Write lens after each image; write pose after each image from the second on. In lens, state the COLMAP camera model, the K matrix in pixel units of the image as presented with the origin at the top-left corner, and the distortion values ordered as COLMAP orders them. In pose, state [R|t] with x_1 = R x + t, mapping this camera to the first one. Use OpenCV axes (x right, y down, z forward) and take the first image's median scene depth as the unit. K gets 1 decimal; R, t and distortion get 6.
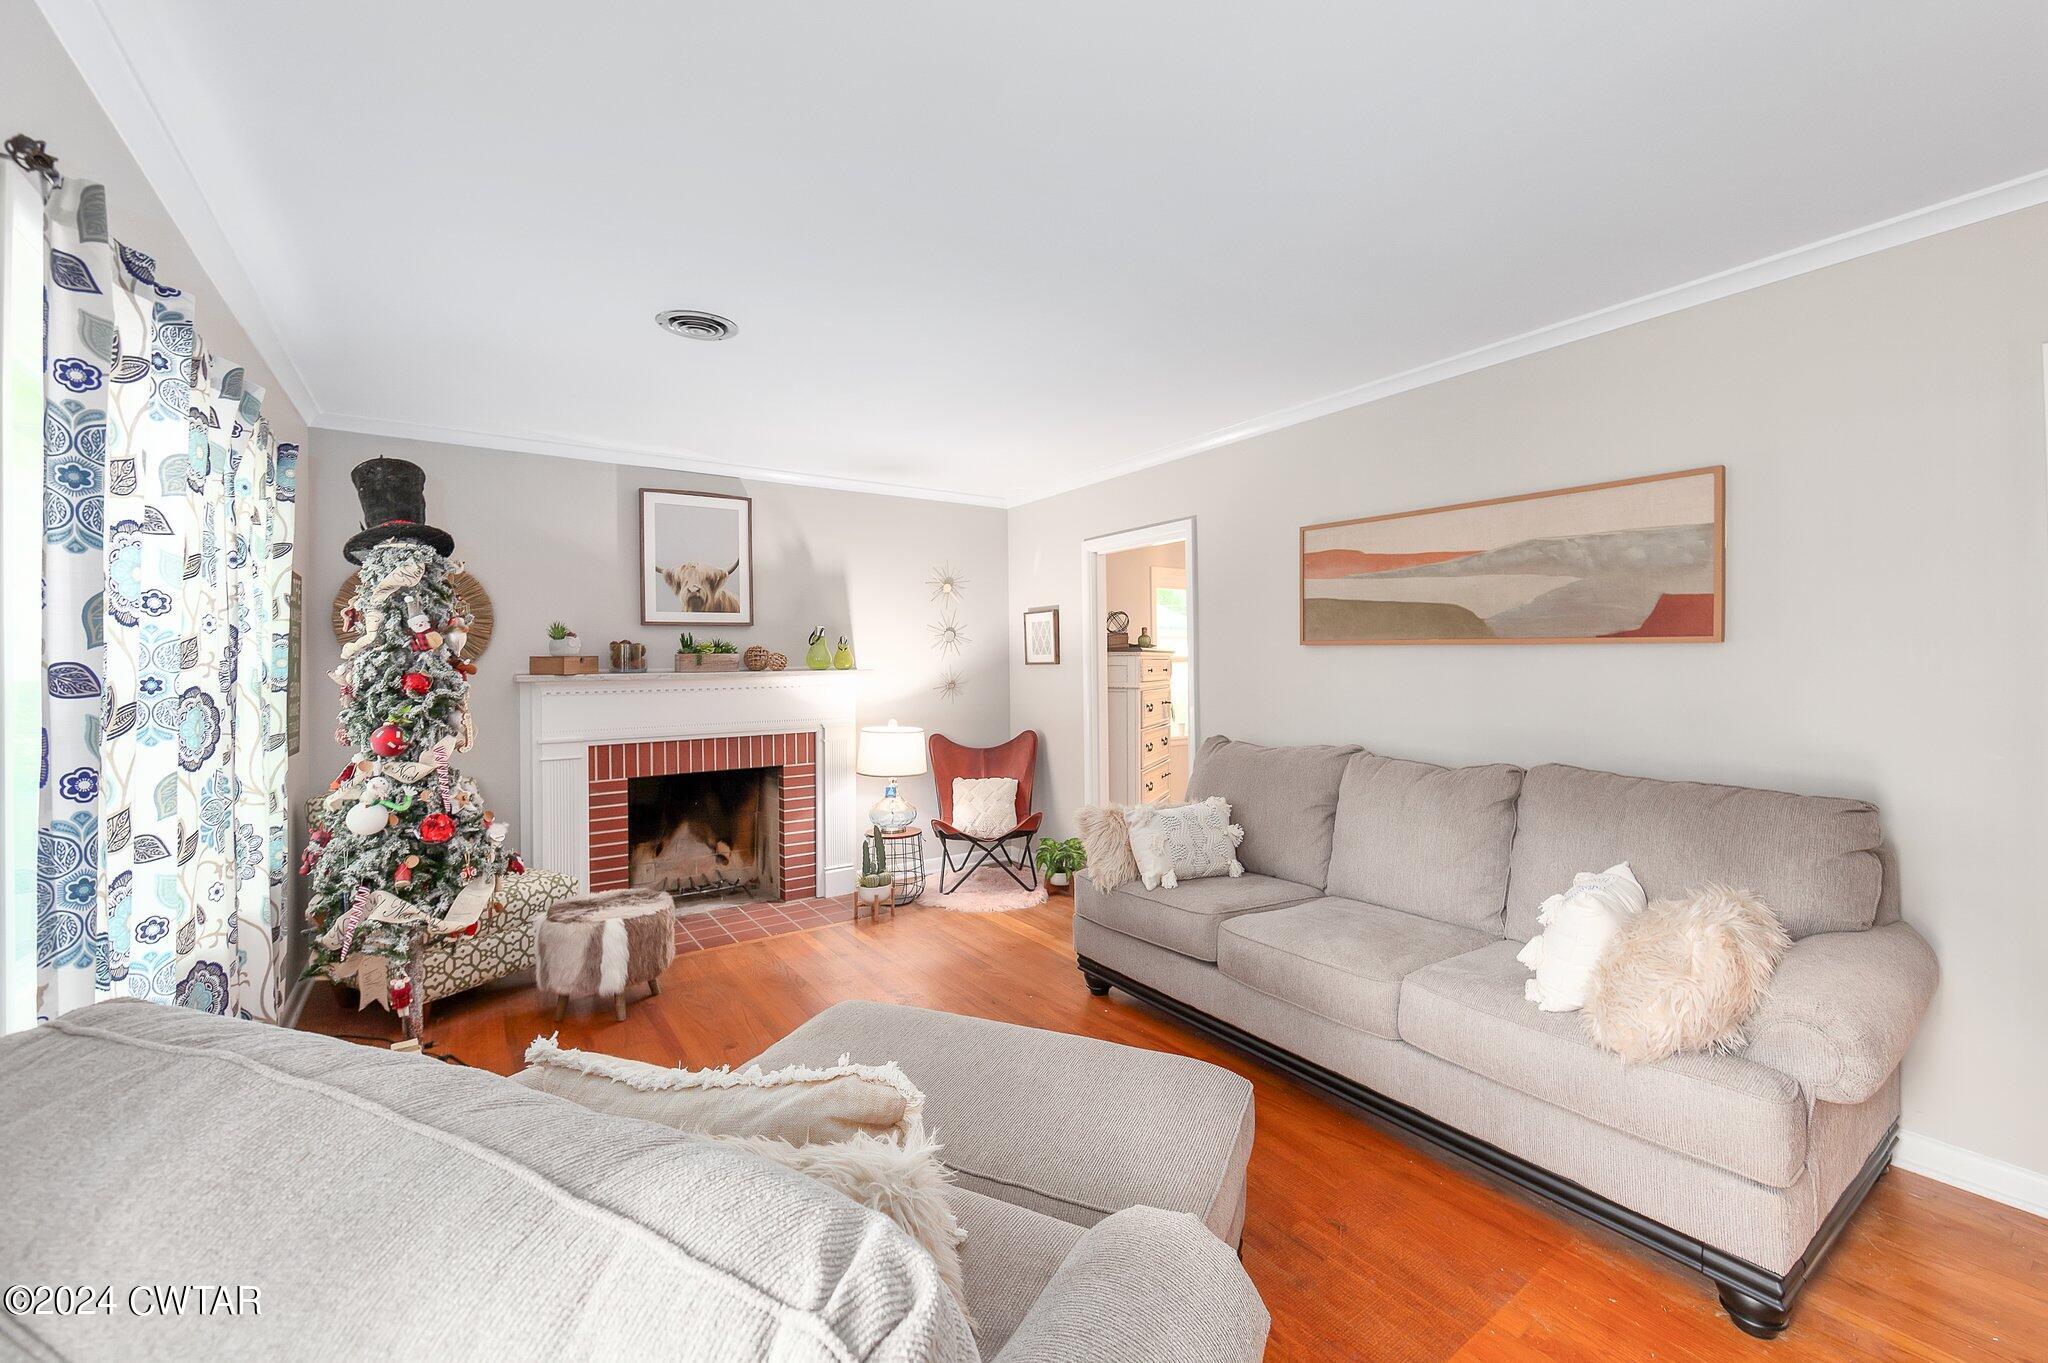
lens RADIAL K [[831.2, 0, 1070.4], [0, 831.2, 654.5], [0, 0, 1]] dist [-0.000895, -0.000032]
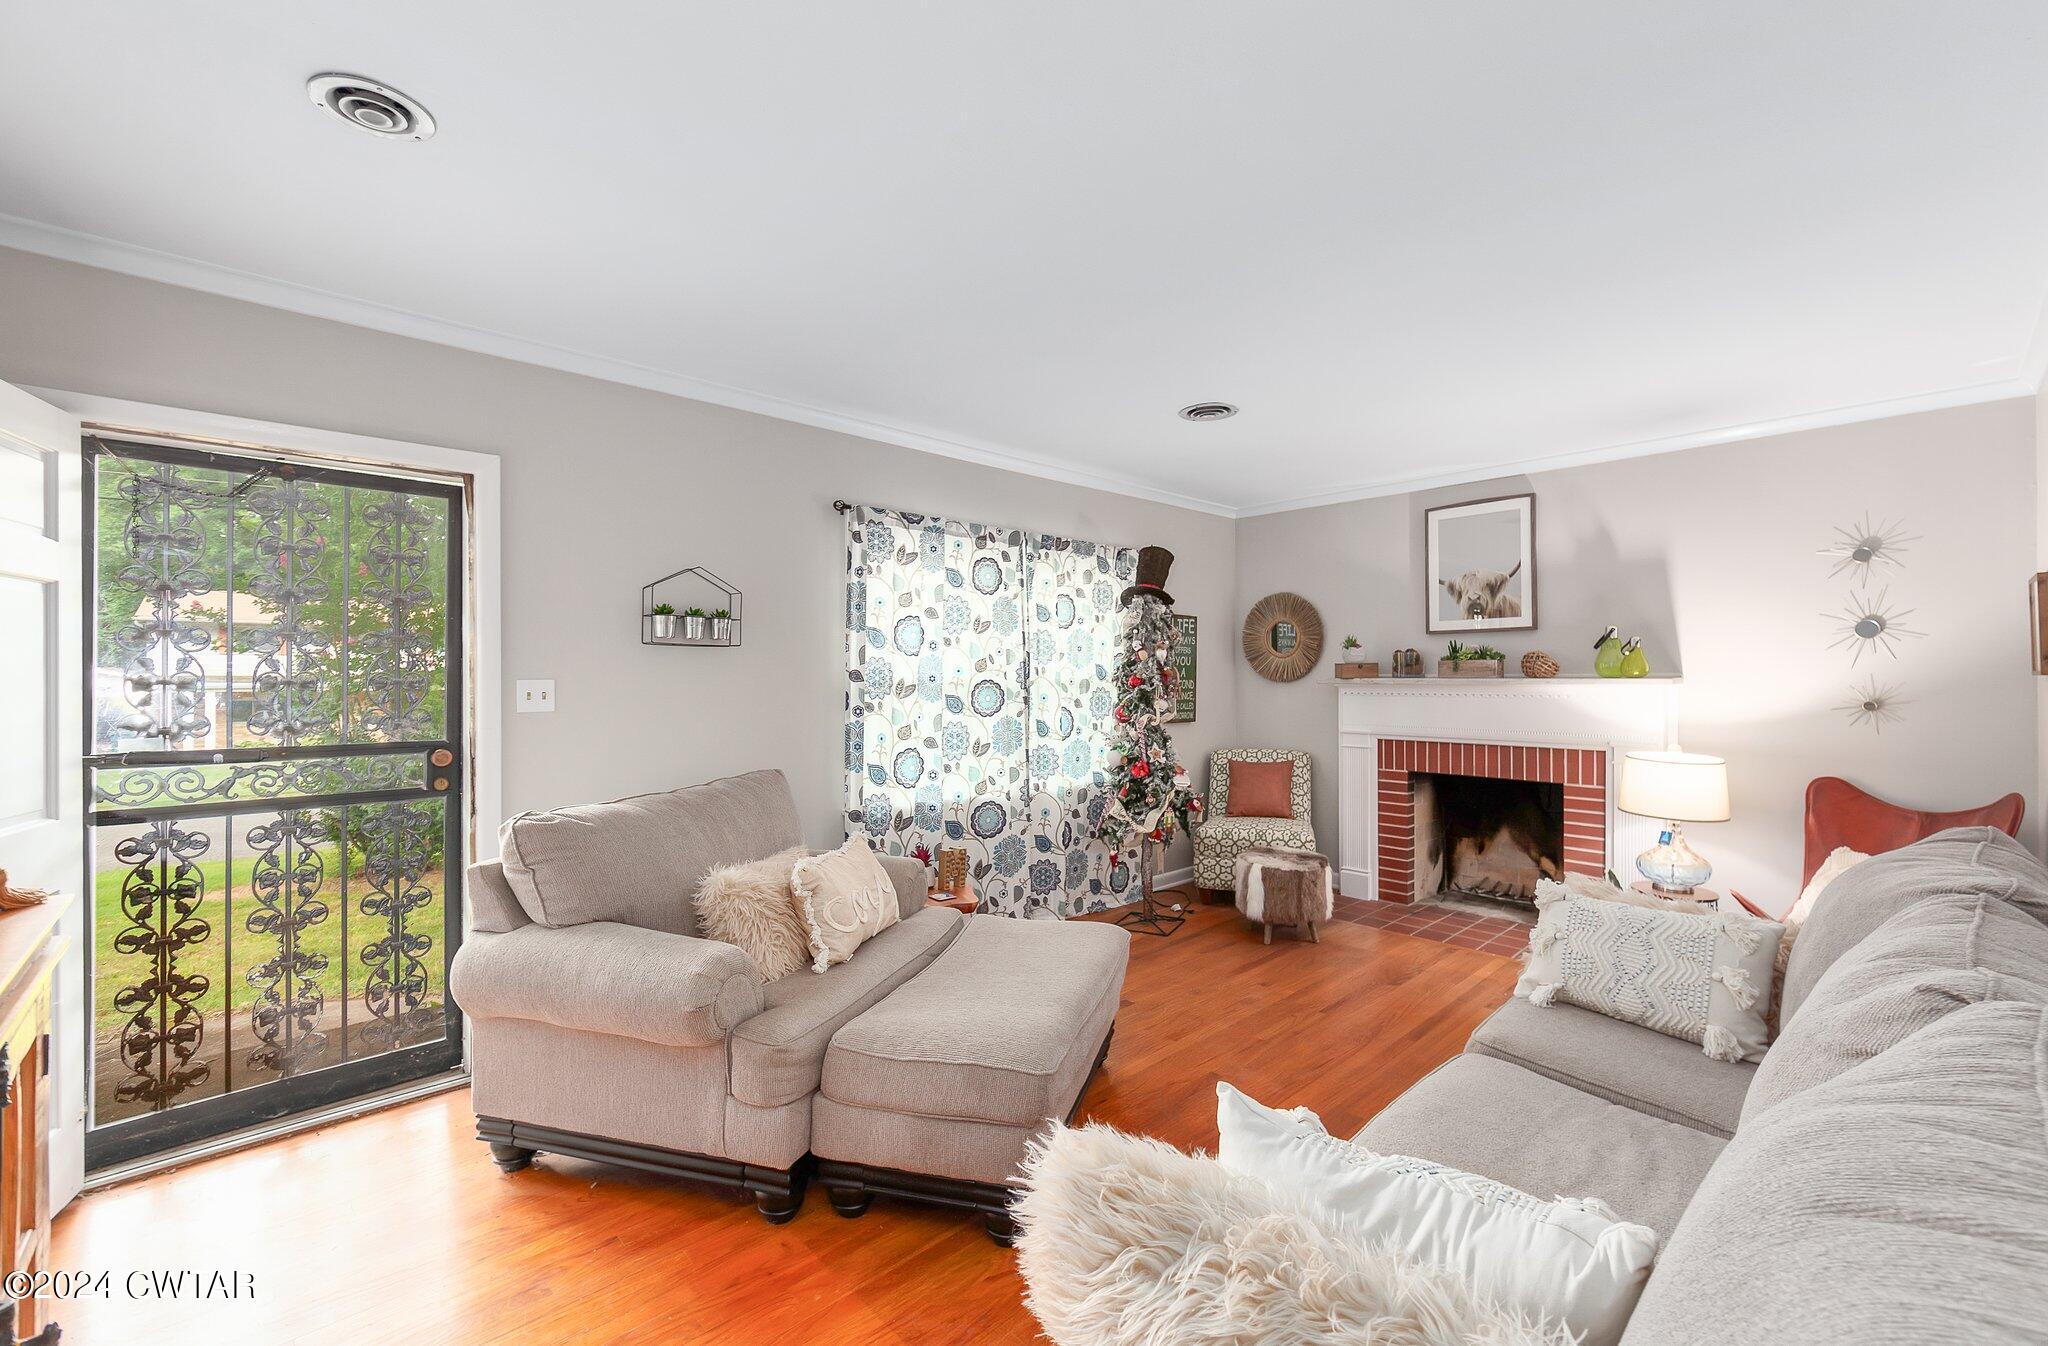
lens RADIAL K [[831.2, 0, 1035.9], [0, 831.2, 675.3], [0, 0, 1]] dist [-0.000895, -0.000032]
pose [[0.130485, 0.013119, -0.991363, 0.495755], [0.009757, 0.999847, 0.014515, -0.002345], [0.991402, -0.011567, 0.130337, 0.338349]]
